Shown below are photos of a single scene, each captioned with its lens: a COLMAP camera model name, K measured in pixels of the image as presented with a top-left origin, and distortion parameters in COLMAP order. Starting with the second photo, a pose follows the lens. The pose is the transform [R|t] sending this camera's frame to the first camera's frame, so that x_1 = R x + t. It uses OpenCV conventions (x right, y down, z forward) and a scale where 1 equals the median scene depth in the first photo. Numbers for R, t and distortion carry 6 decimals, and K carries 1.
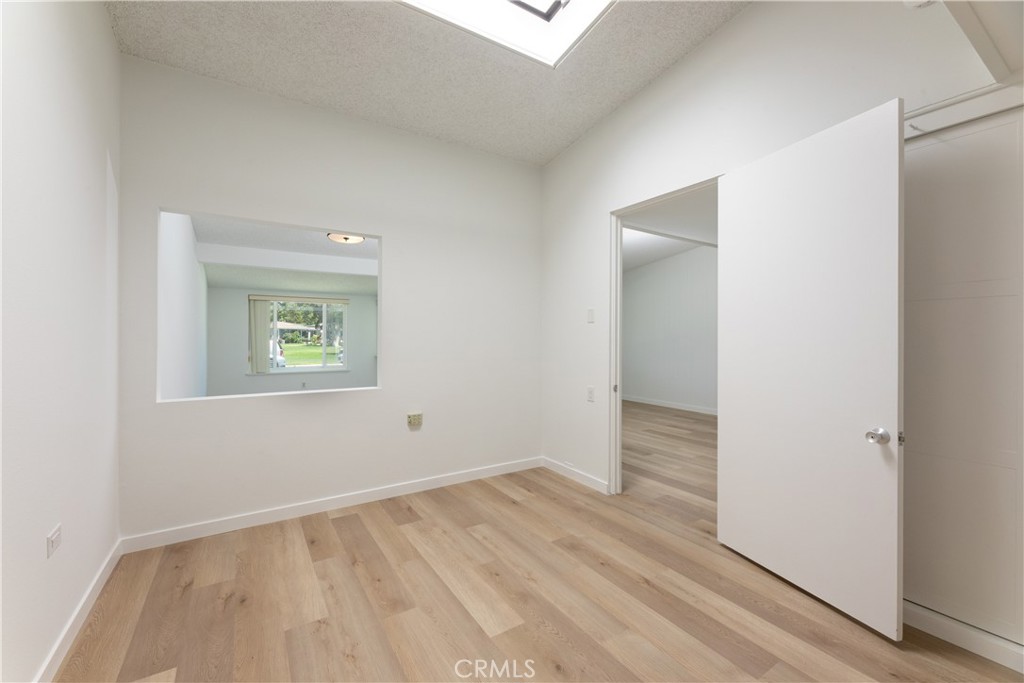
lens RADIAL K [[419.0, 0, 505.5], [0, 419.0, 340.9], [0, 0, 1]] dist [-0.001419, -0.000736]
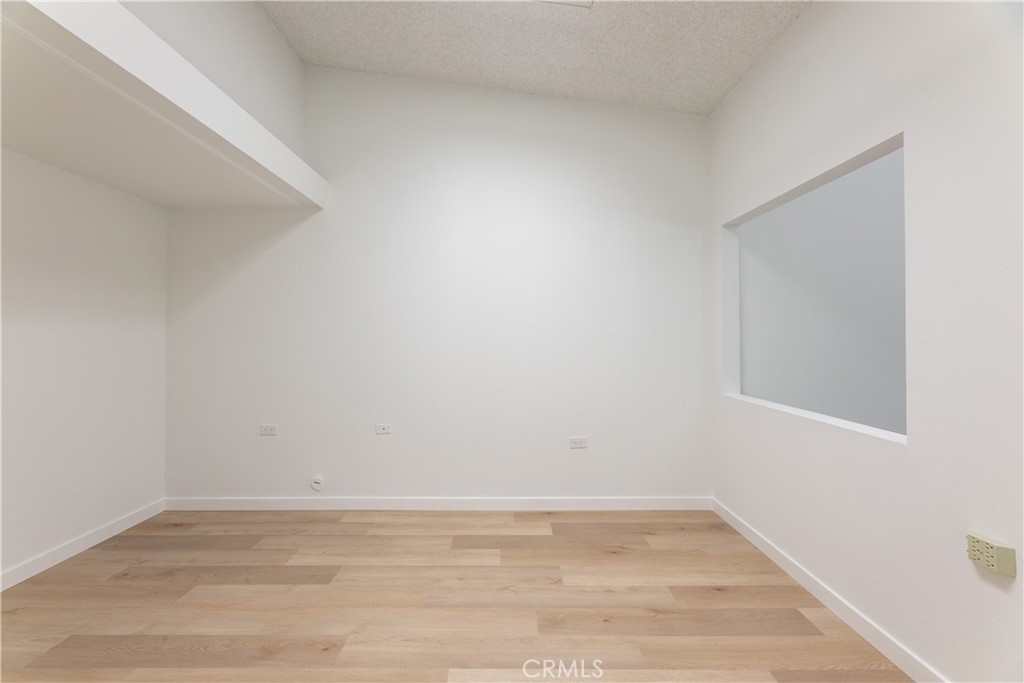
lens RADIAL K [[419.0, 0, 505.7], [0, 419.0, 337.8], [0, 0, 1]] dist [-0.001419, -0.000736]
pose [[-0.554813, 0.005382, -0.831958, 0.545435], [0.000130, 0.999980, 0.006382, -0.021656], [0.831975, 0.003433, -0.554802, 1.336590]]
